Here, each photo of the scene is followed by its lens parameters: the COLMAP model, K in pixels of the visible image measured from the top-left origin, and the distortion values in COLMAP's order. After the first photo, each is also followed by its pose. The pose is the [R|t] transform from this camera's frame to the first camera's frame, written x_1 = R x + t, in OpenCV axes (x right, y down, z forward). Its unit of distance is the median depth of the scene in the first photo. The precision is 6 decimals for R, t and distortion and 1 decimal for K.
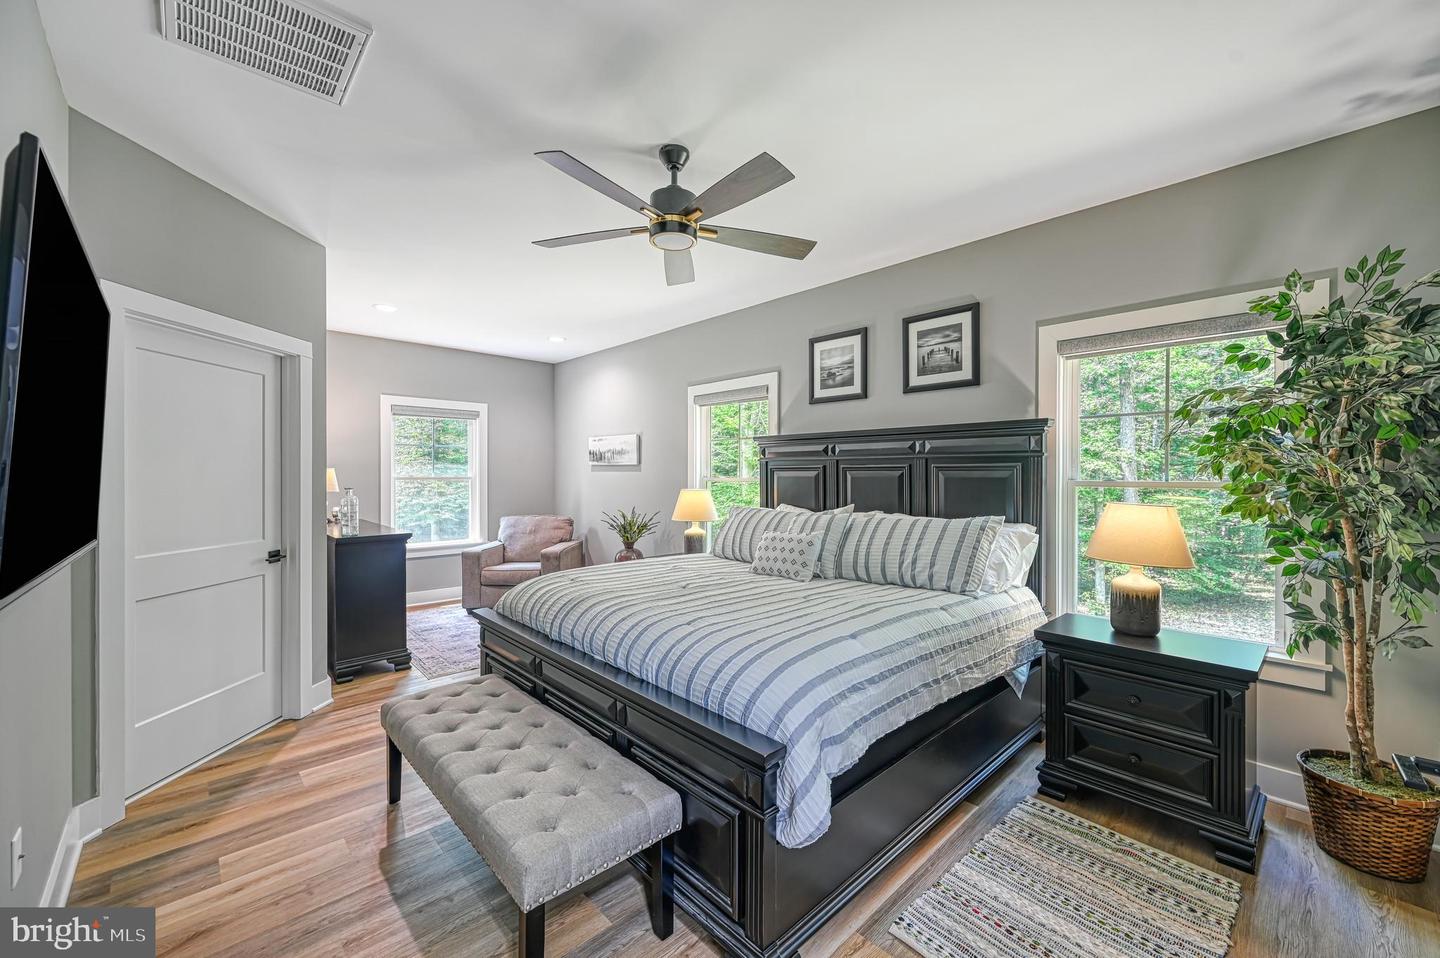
lens RADIAL K [[568.7, 0, 722.1], [0, 568.7, 476.6], [0, 0, 1]] dist [0.001479, 0.000103]
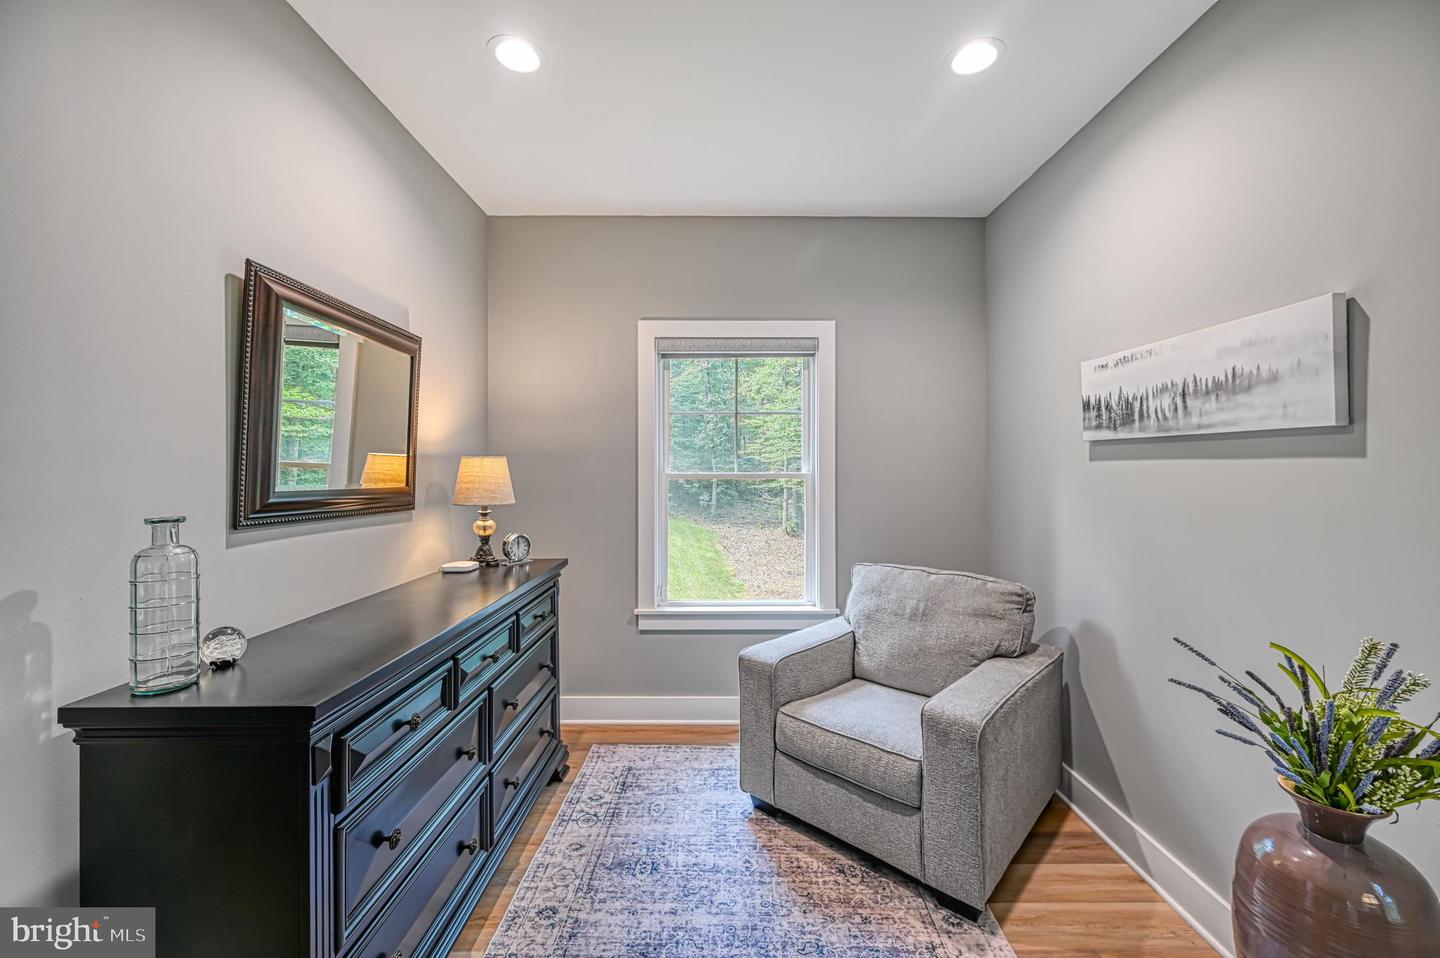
lens RADIAL K [[568.7, 0, 723.8], [0, 568.7, 467.4], [0, 0, 1]] dist [0.001479, 0.000103]
pose [[0.726971, -0.003621, -0.686658, -0.159314], [0.001778, 0.999993, -0.003391, -0.003737], [0.686665, 0.001245, 0.726973, 0.614223]]
